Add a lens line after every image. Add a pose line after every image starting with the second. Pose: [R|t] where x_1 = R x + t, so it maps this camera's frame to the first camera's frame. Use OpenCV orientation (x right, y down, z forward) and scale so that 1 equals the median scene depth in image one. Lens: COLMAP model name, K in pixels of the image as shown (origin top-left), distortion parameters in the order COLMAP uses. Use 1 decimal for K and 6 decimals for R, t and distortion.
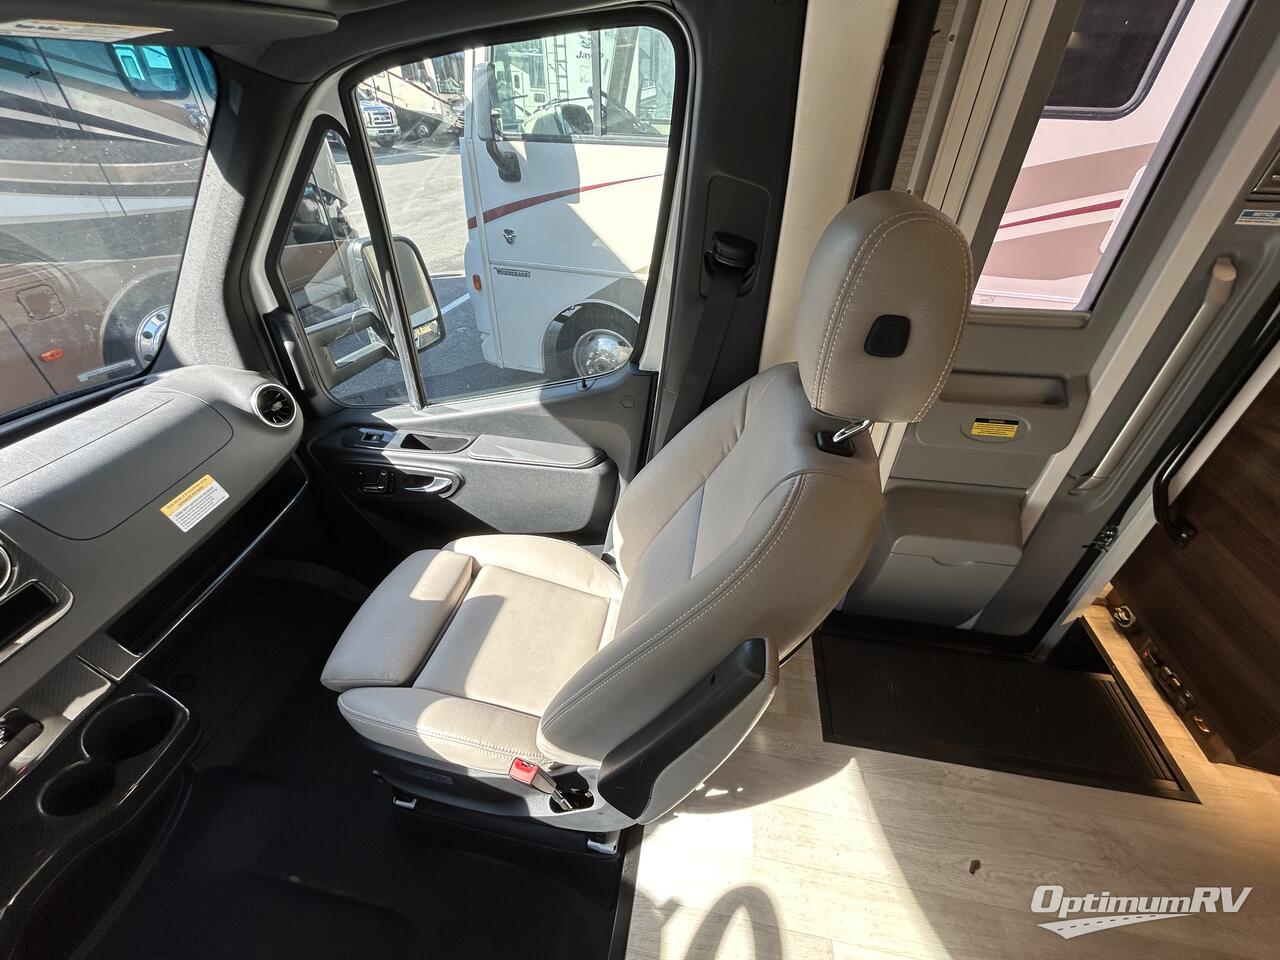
lens RADIAL K [[516.7, 0, 635.5], [0, 516.7, 481.2], [0, 0, 1]] dist [-0.000033, 0.000321]
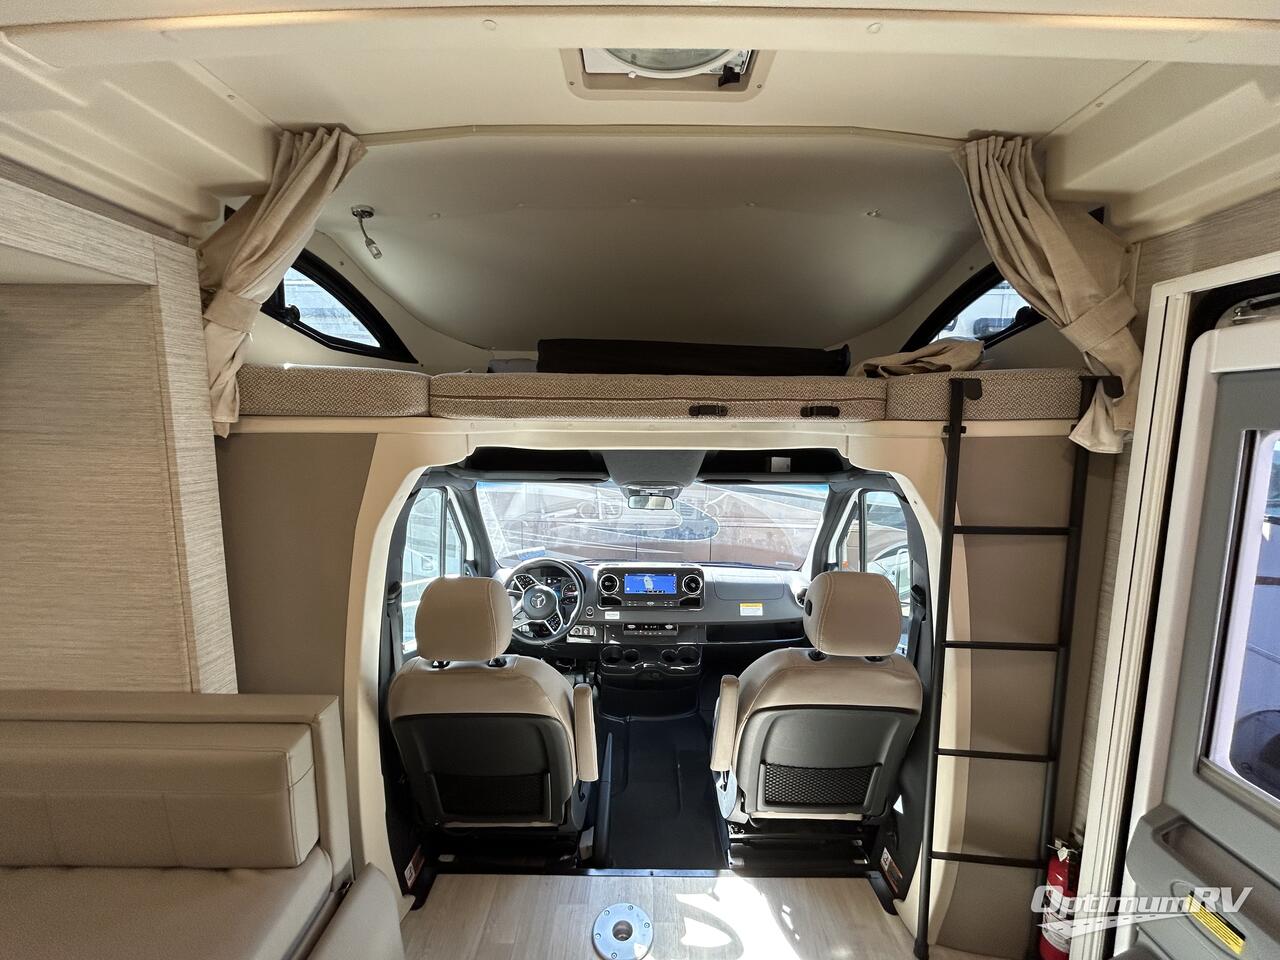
lens RADIAL K [[516.7, 0, 635.5], [0, 516.7, 481.2], [0, 0, 1]] dist [-0.000033, 0.000321]
pose [[0.155702, 0.124330, -0.979948, 1.332559], [-0.596215, 0.802793, 0.007122, -0.129060], [0.787582, 0.583151, 0.199124, -0.319439]]
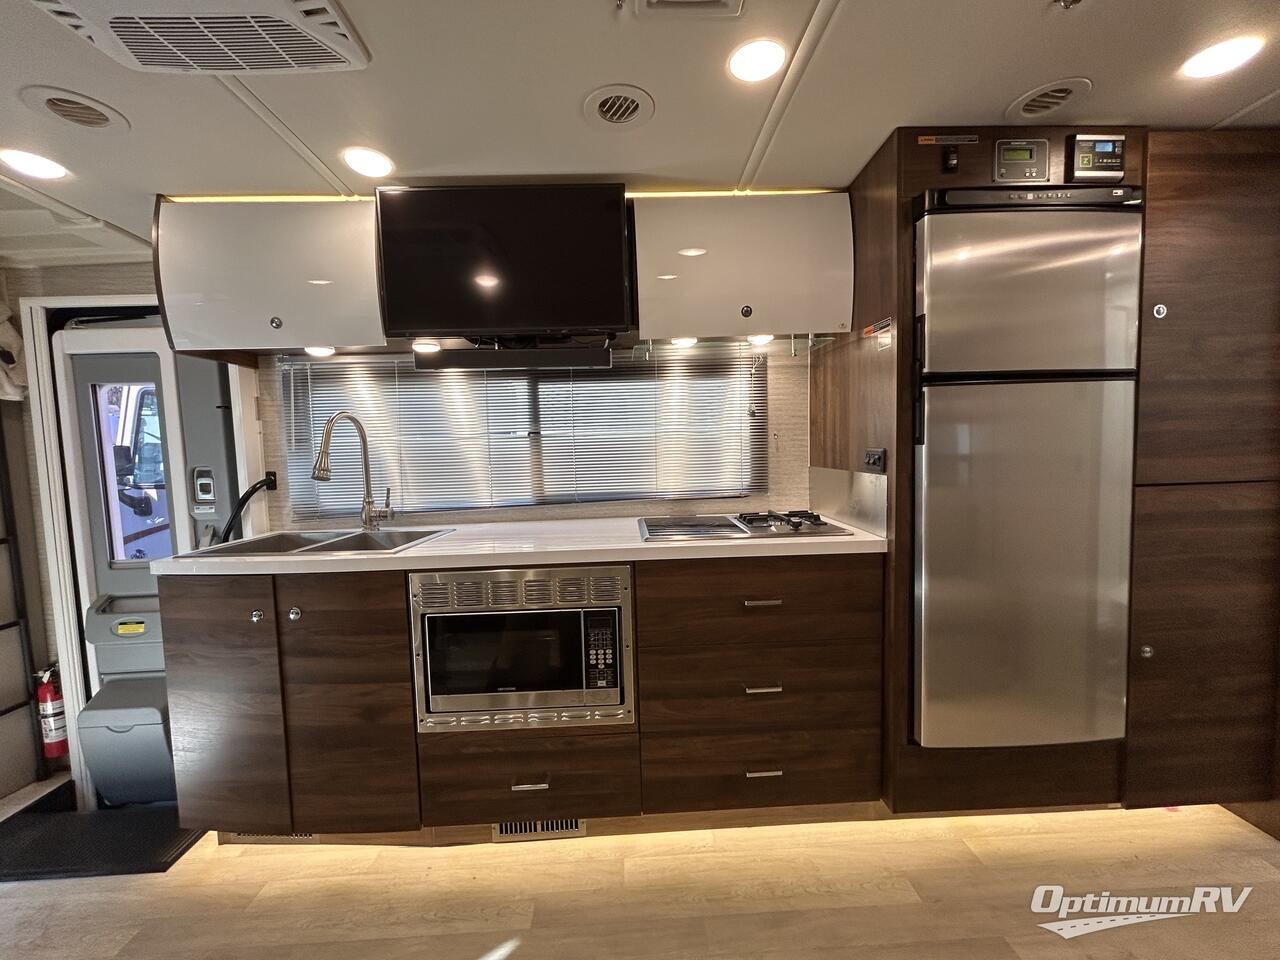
lens RADIAL K [[516.7, 0, 635.5], [0, 516.7, 481.2], [0, 0, 1]] dist [-0.000033, 0.000321]
pose [[0.979318, -0.041044, 0.198119, 2.055512], [0.142595, 0.834691, -0.531937, 0.643572], [-0.143535, 0.549186, 0.823281, -0.888419]]
